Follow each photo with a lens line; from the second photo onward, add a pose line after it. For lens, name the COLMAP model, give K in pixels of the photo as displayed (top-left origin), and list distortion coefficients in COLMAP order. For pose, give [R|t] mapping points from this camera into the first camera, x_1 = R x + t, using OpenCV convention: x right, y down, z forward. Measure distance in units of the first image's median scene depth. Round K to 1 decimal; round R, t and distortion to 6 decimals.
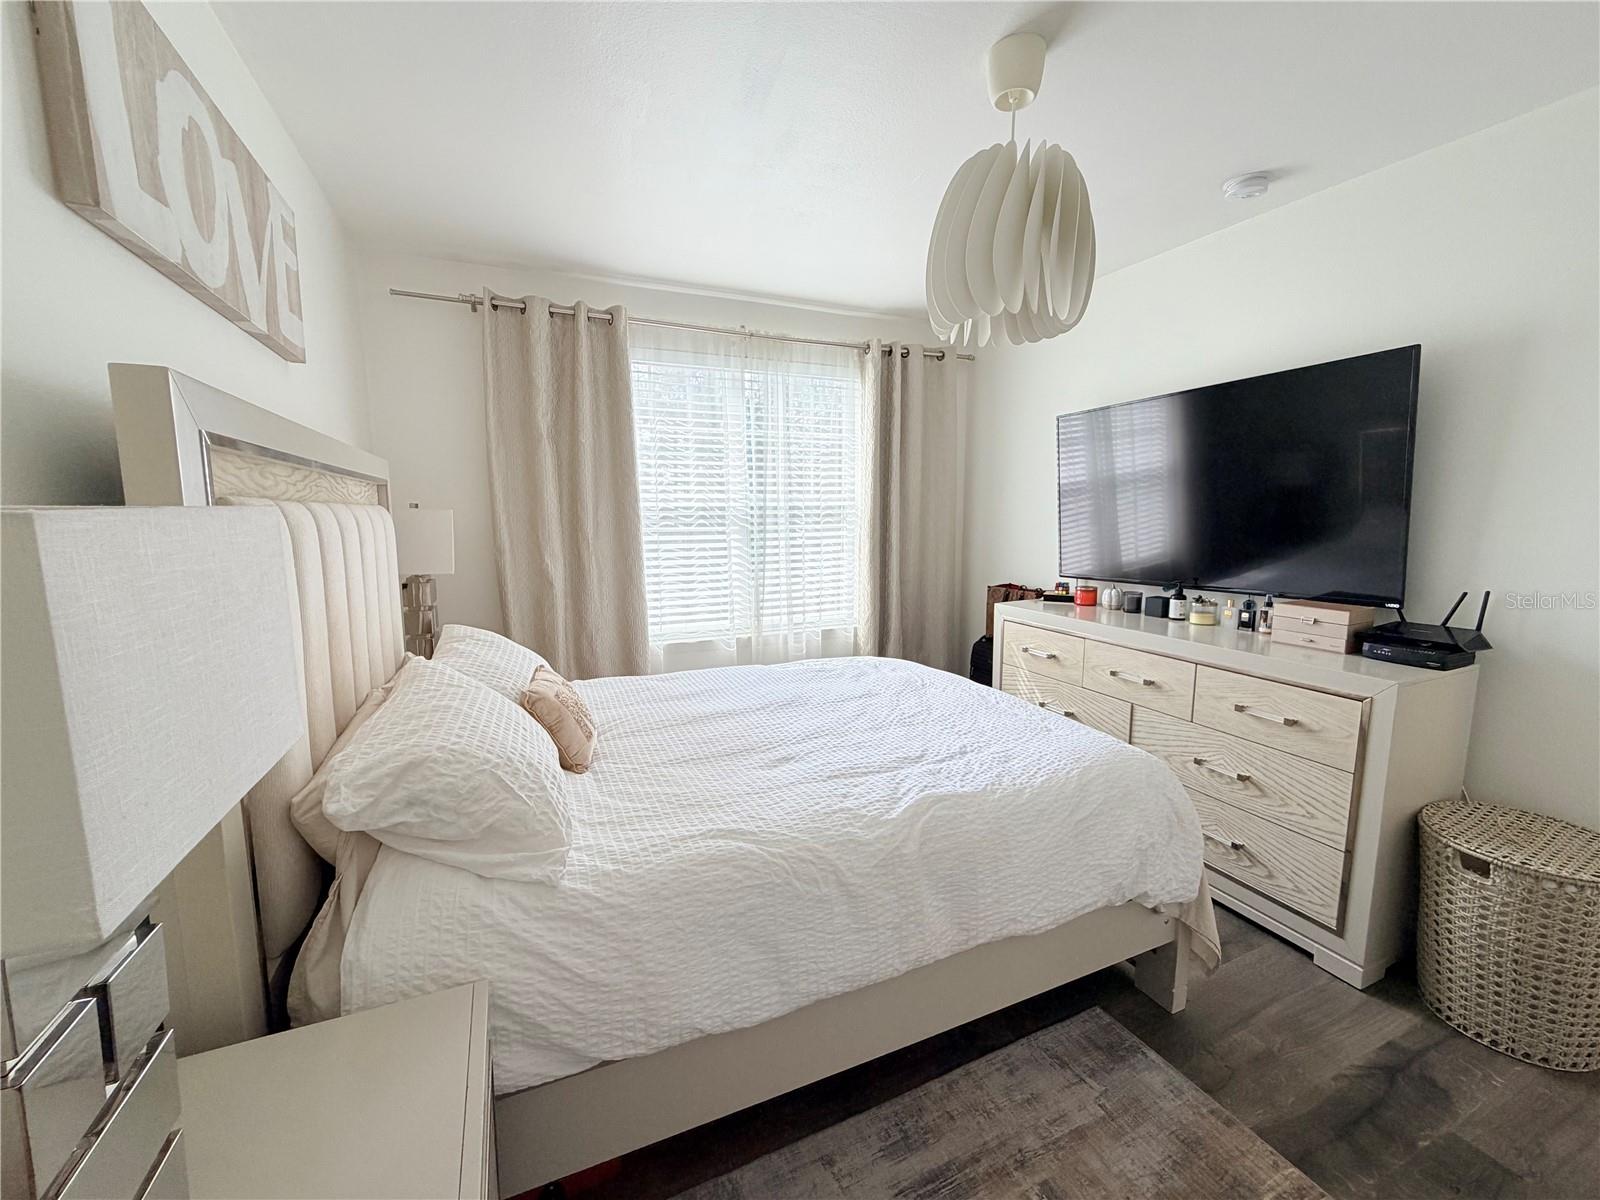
lens RADIAL K [[639.4, 0, 800.0], [0, 639.4, 600.0], [0, 0, 1]] dist [-0.001566, 0.000303]
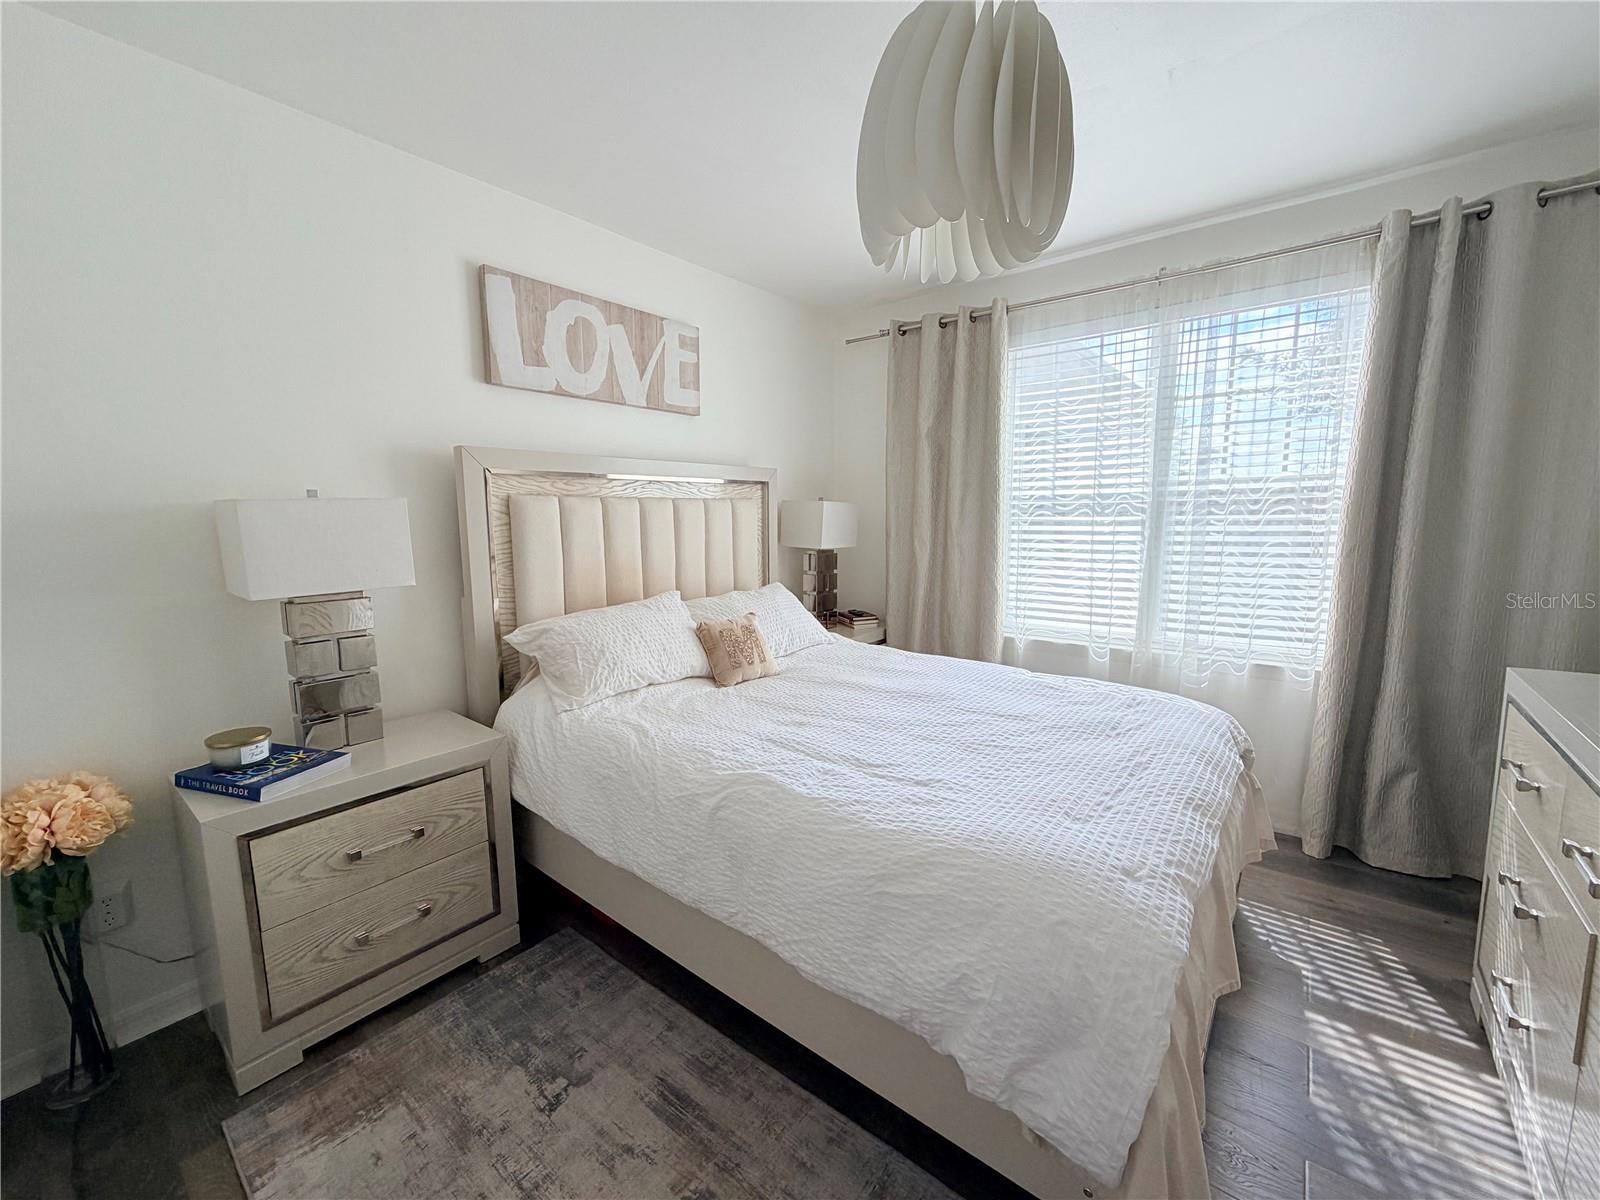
lens RADIAL K [[640.5, 0, 796.3], [0, 640.5, 600.8], [0, 0, 1]] dist [-0.001321, 0.000501]
pose [[0.457570, 0.120070, -0.881029, 0.786545], [-0.113158, 0.990648, 0.076240, -0.035860], [0.881944, 0.064810, 0.466877, 0.405163]]
